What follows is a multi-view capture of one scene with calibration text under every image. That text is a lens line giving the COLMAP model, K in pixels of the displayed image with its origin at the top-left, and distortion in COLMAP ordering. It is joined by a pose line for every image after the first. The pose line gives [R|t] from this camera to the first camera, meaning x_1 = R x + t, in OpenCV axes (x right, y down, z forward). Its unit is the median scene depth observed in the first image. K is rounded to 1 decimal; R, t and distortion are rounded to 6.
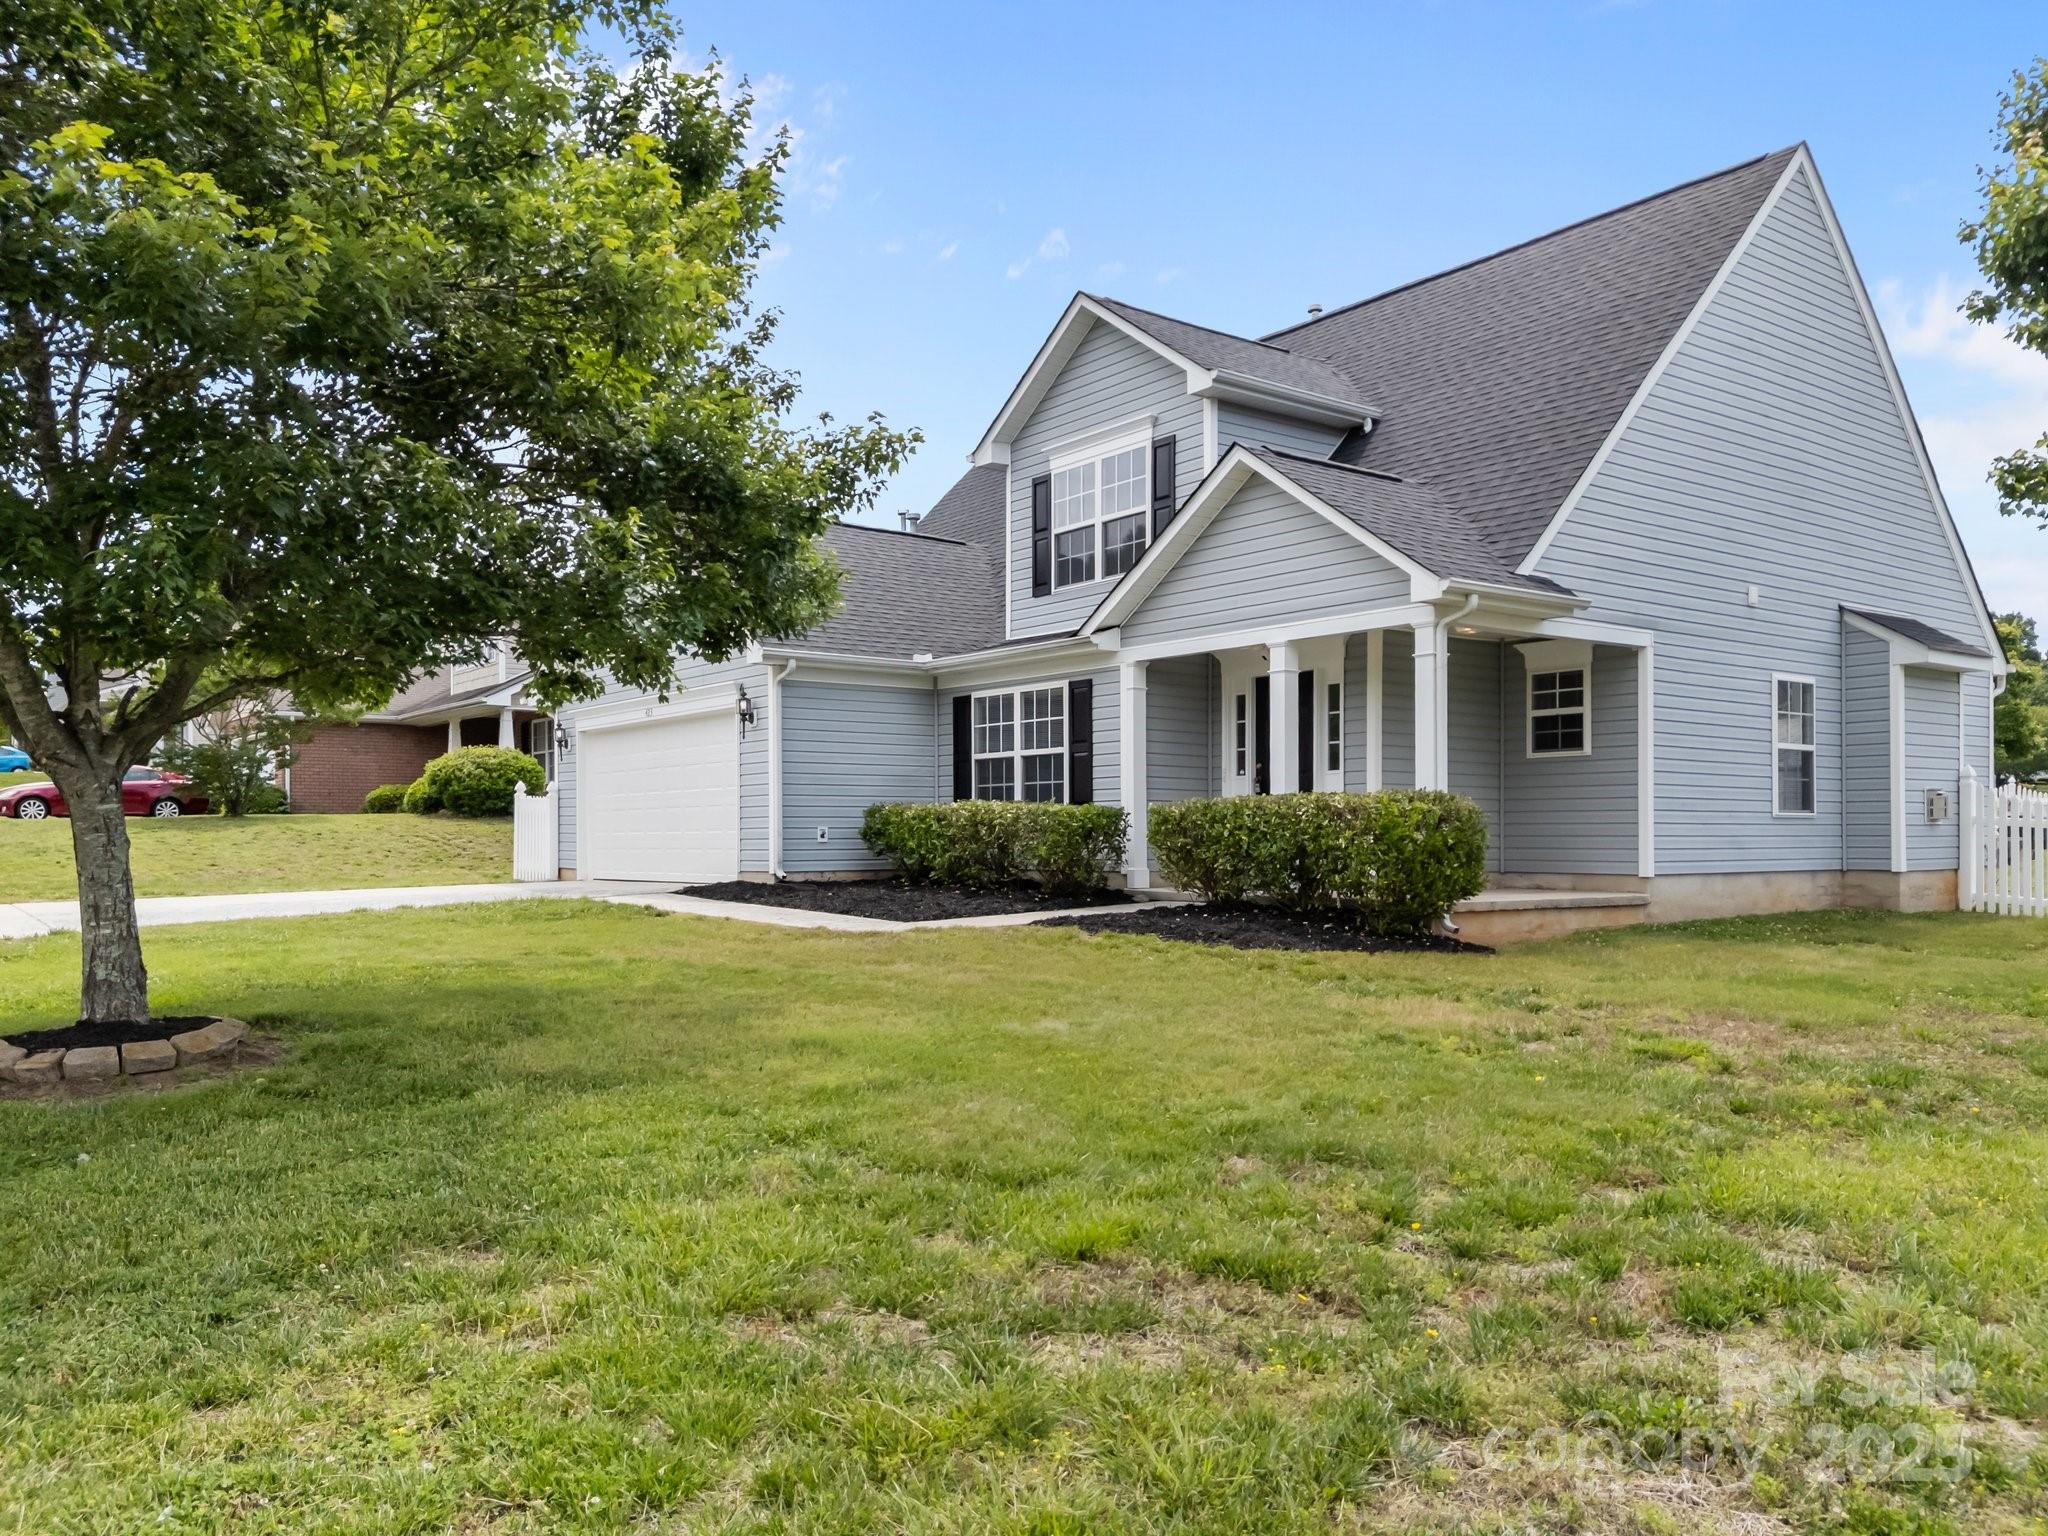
lens RADIAL K [[1511.3, 0, 1020.8], [0, 1511.3, 787.1], [0, 0, 1]] dist [0.048074, -0.024135]
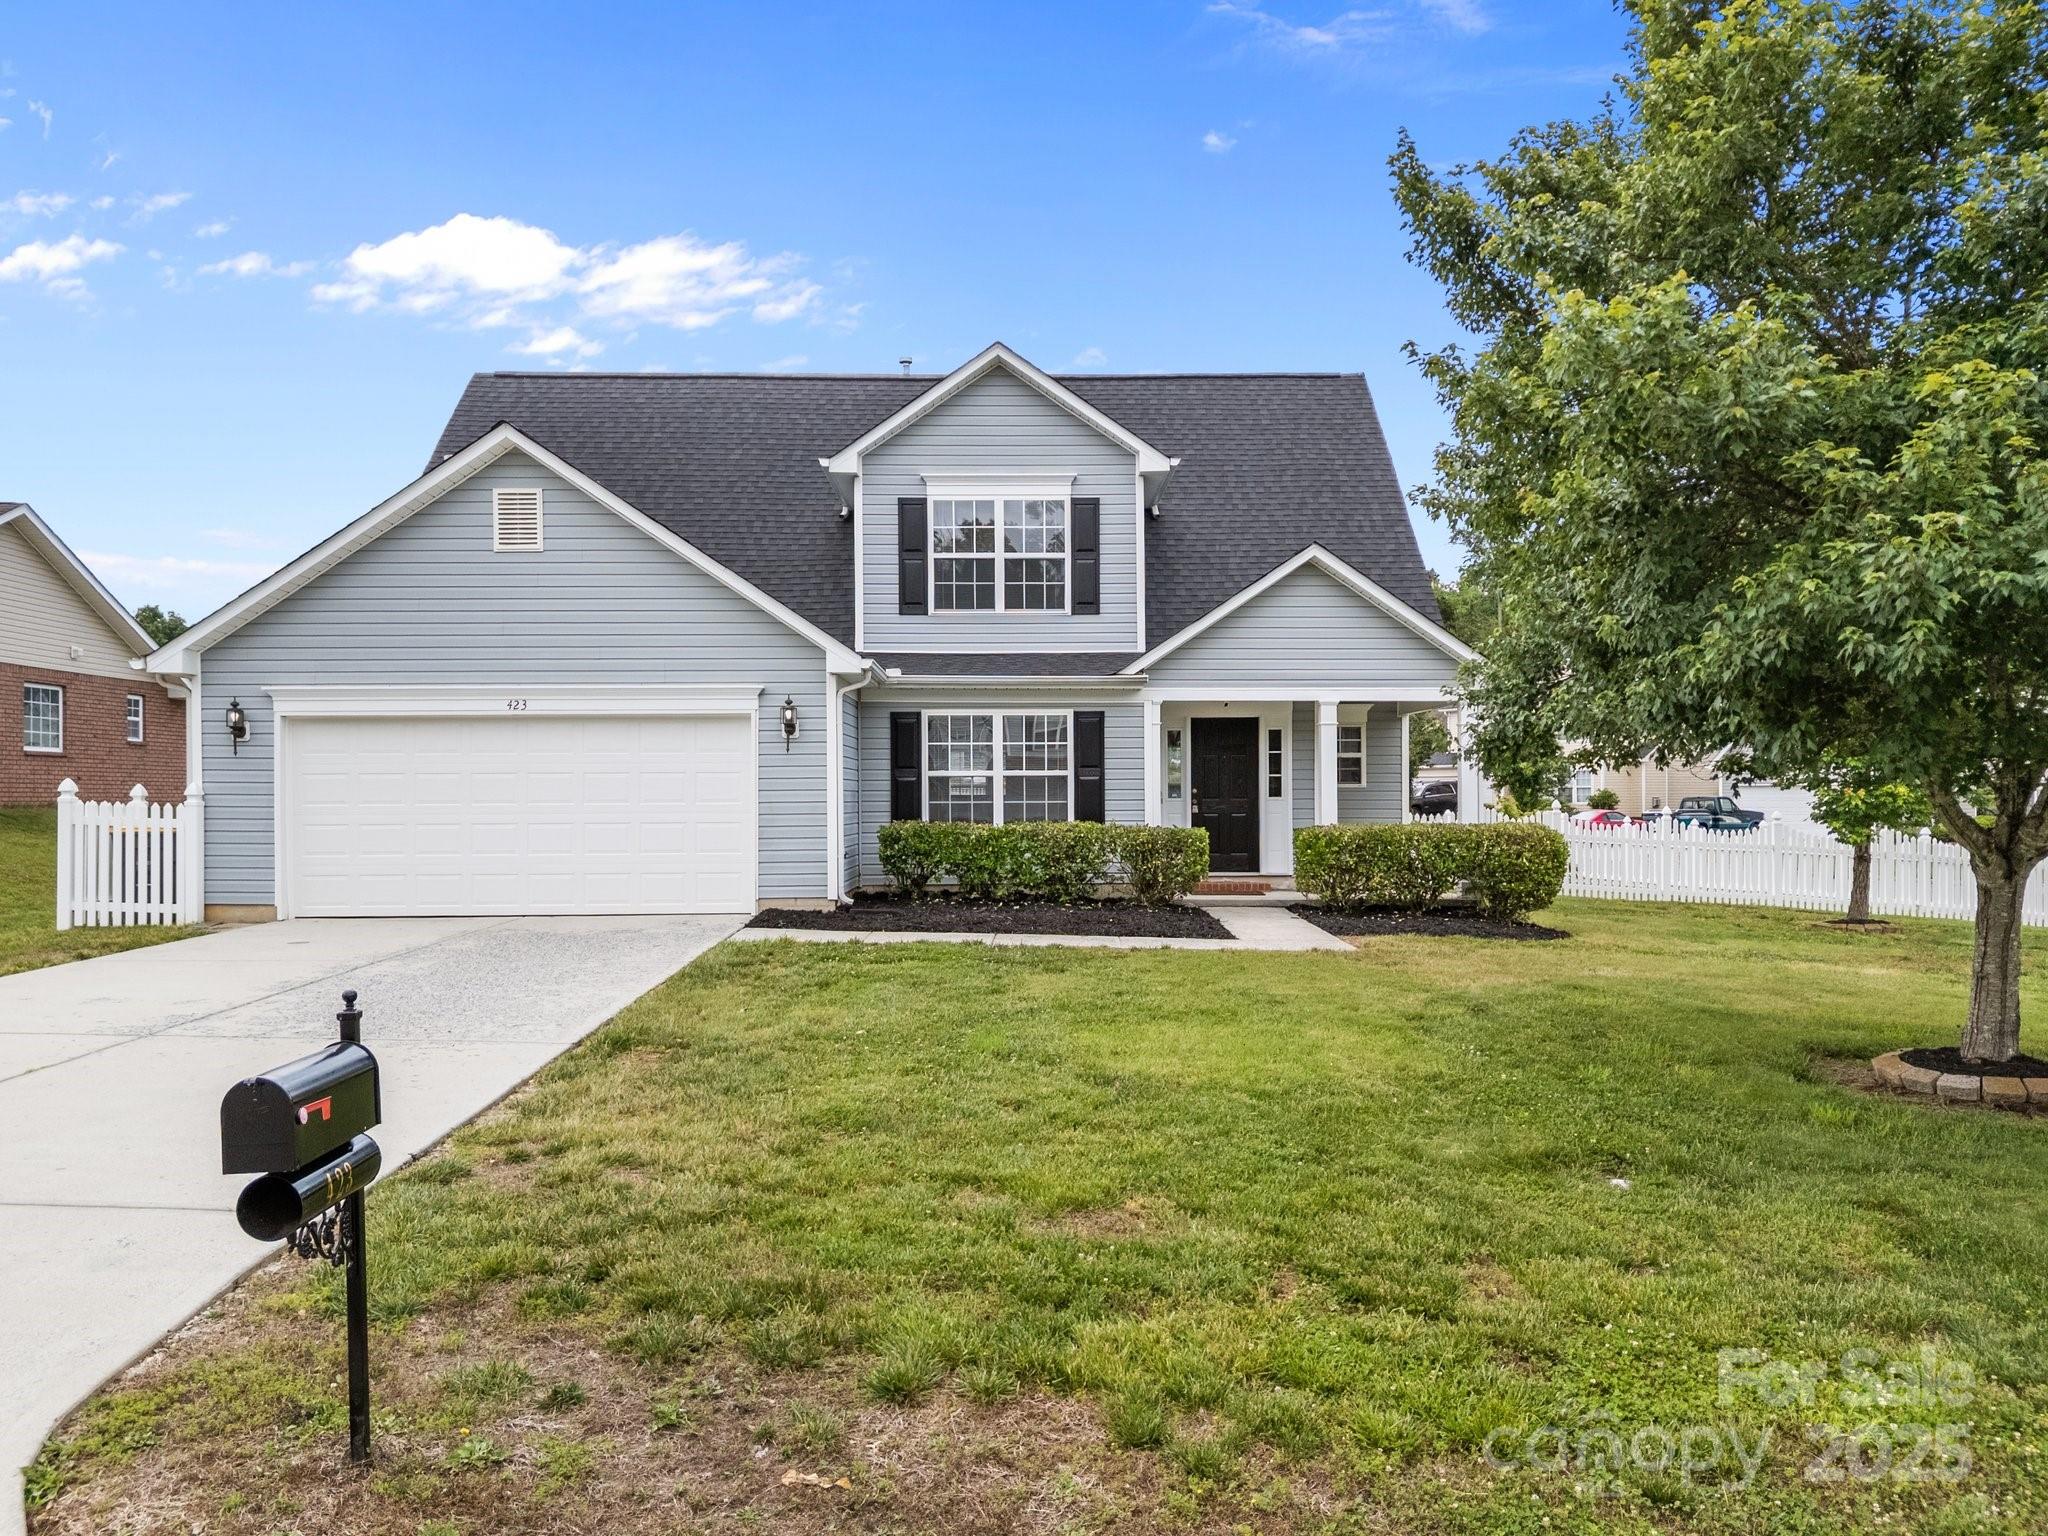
lens RADIAL K [[1511.3, 0, 1028.0], [0, 1511.3, 781.3], [0, 0, 1]] dist [0.048074, -0.024135]
pose [[0.592187, 0.011078, 0.805725, -0.846624], [-0.023820, 0.999709, 0.003762, -0.021529], [-0.805449, -0.021421, 0.592278, 0.361989]]
